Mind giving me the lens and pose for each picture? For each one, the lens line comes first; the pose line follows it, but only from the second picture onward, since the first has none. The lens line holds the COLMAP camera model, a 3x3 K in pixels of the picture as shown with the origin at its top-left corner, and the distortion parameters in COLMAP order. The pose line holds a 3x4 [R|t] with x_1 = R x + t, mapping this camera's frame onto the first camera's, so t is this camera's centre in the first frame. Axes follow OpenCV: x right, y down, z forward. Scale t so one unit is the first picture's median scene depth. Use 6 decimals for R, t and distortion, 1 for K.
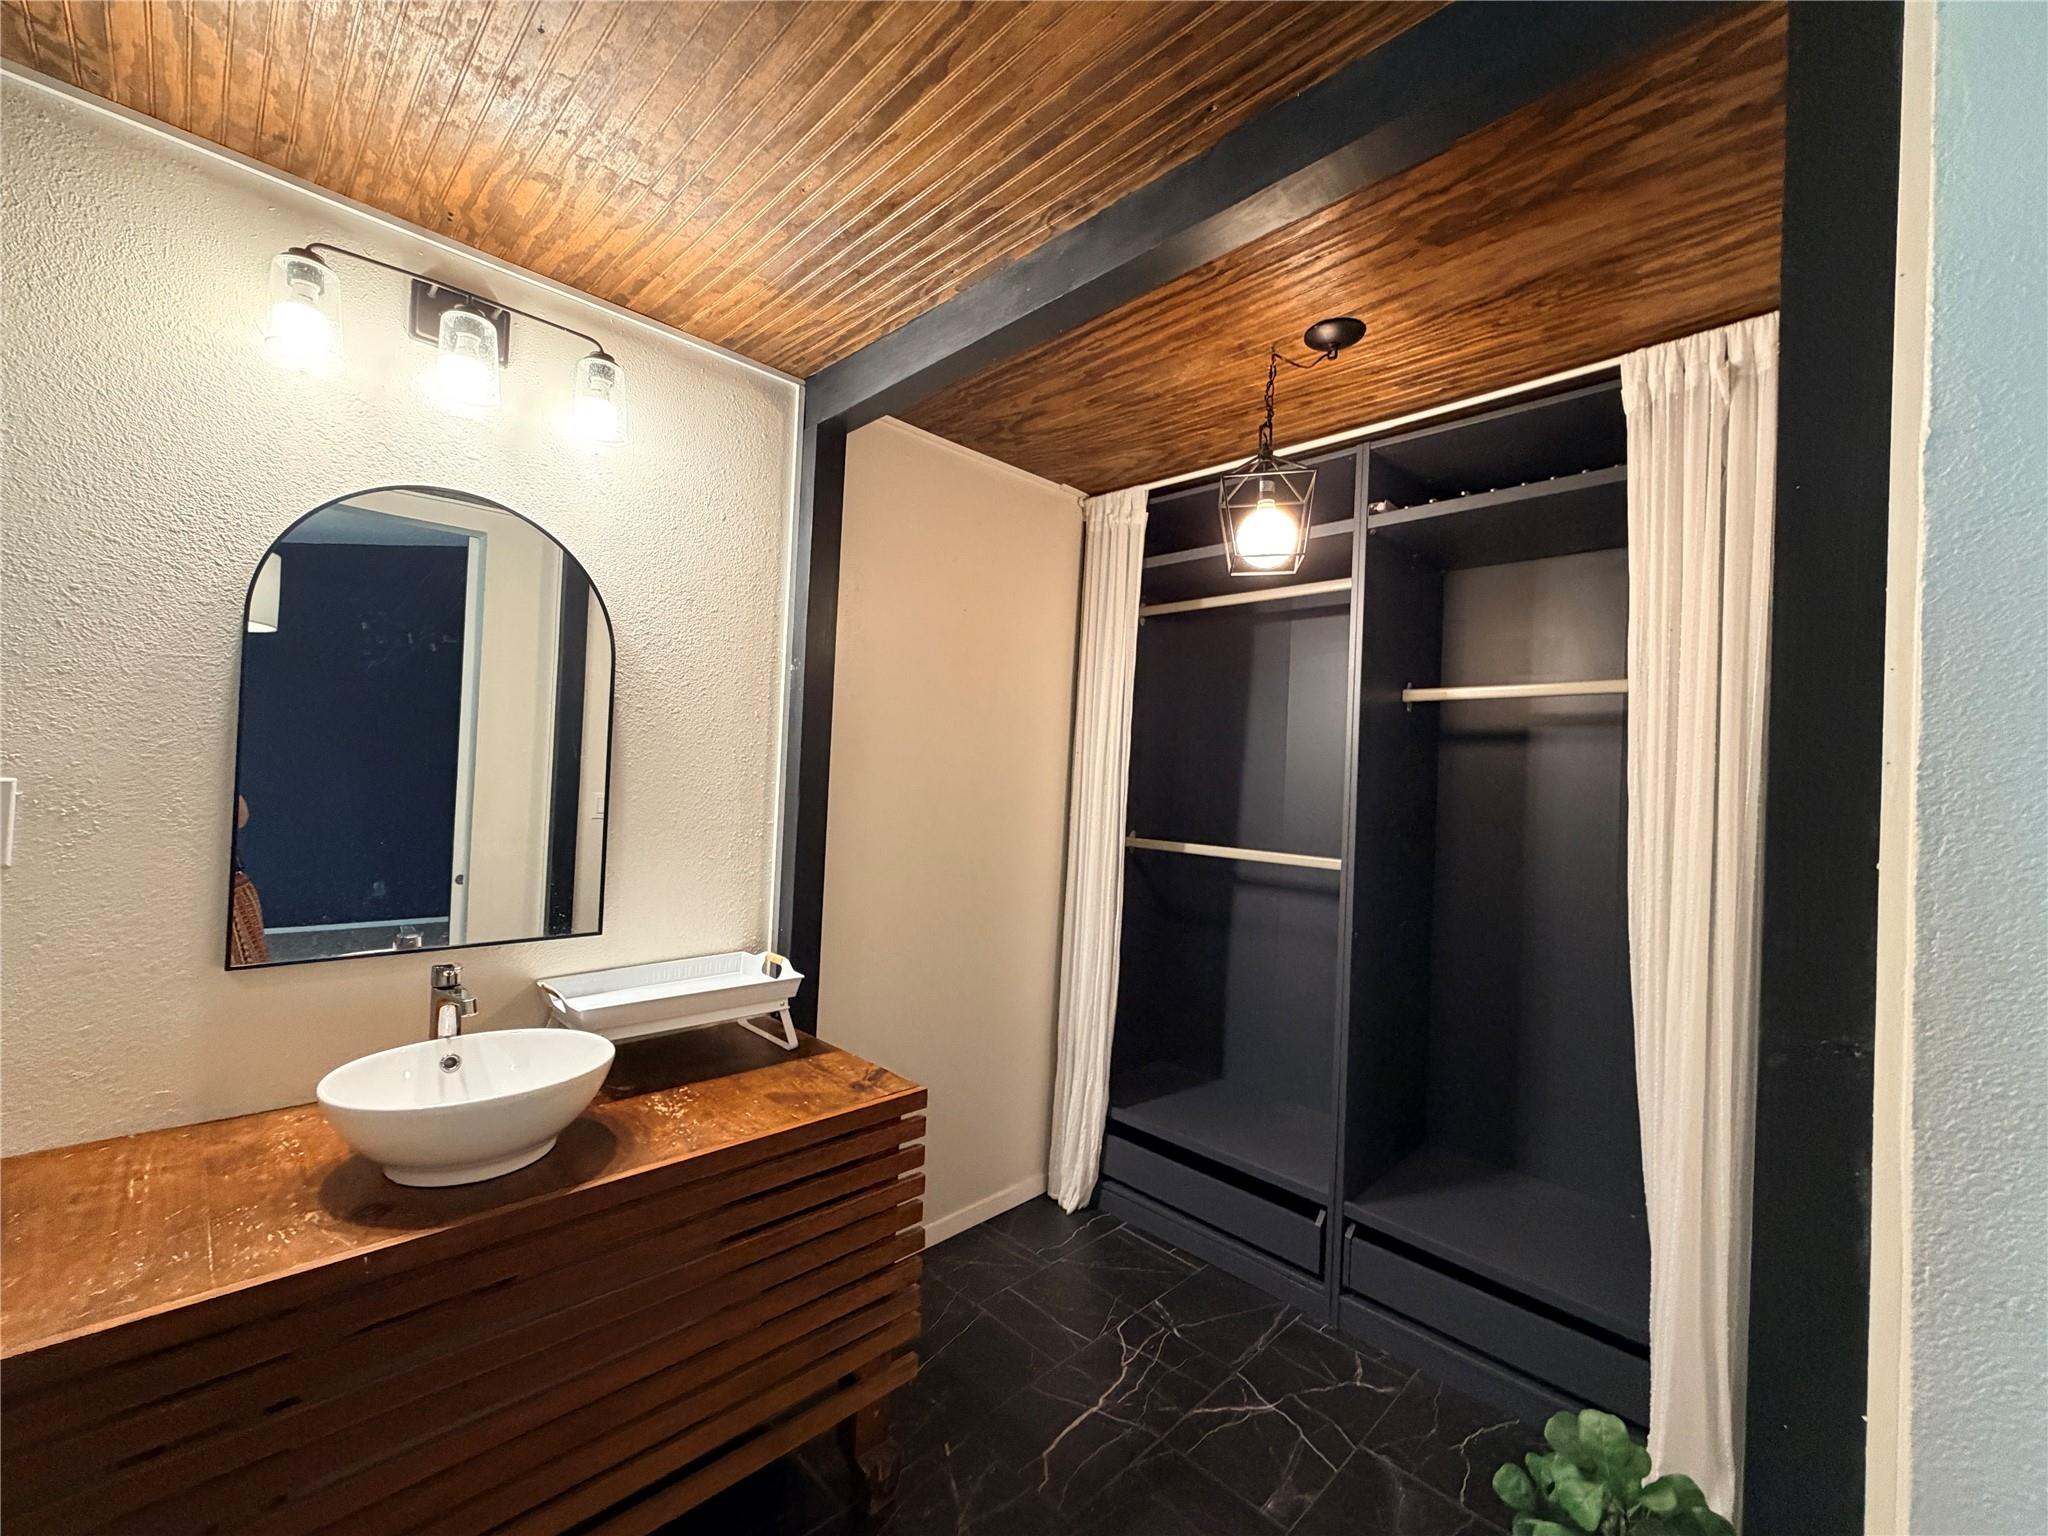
lens RADIAL K [[820.3, 0, 1032.4], [0, 820.3, 769.6], [0, 0, 1]] dist [-0.000915, -0.000305]
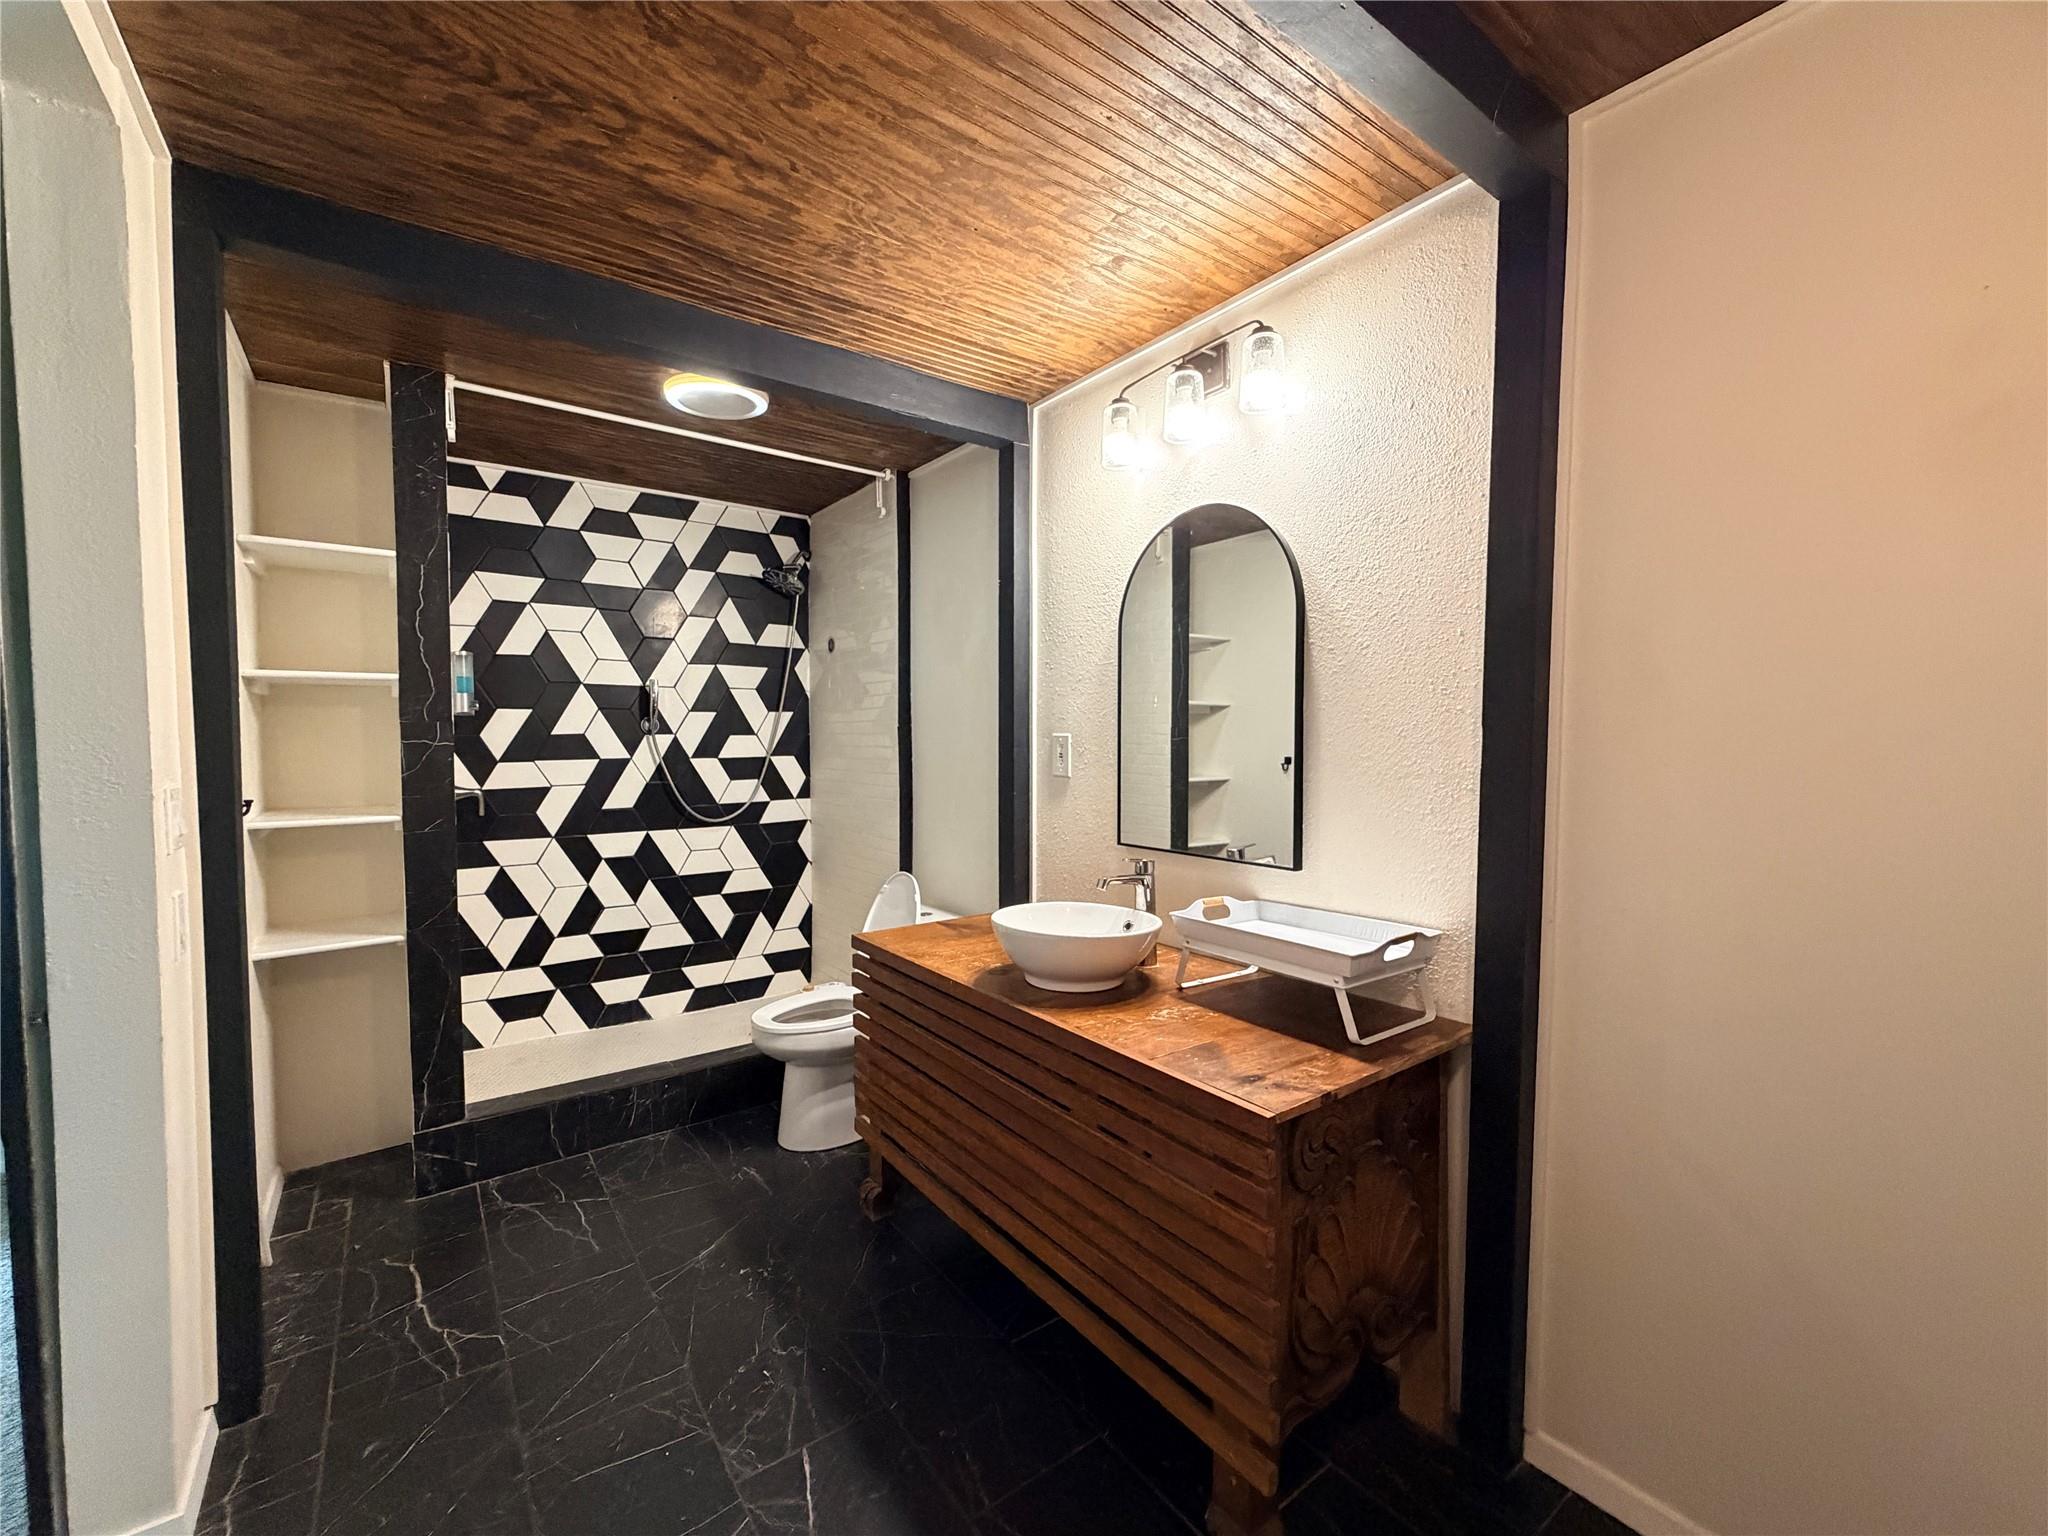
lens RADIAL K [[820.3, 0, 1032.4], [0, 820.3, 769.6], [0, 0, 1]] dist [-0.000915, -0.000305]
pose [[-0.122285, -0.003162, -0.992490, 0.647218], [0.007422, 0.999964, -0.004100, 0.085060], [0.992467, -0.007868, -0.122257, 0.920510]]
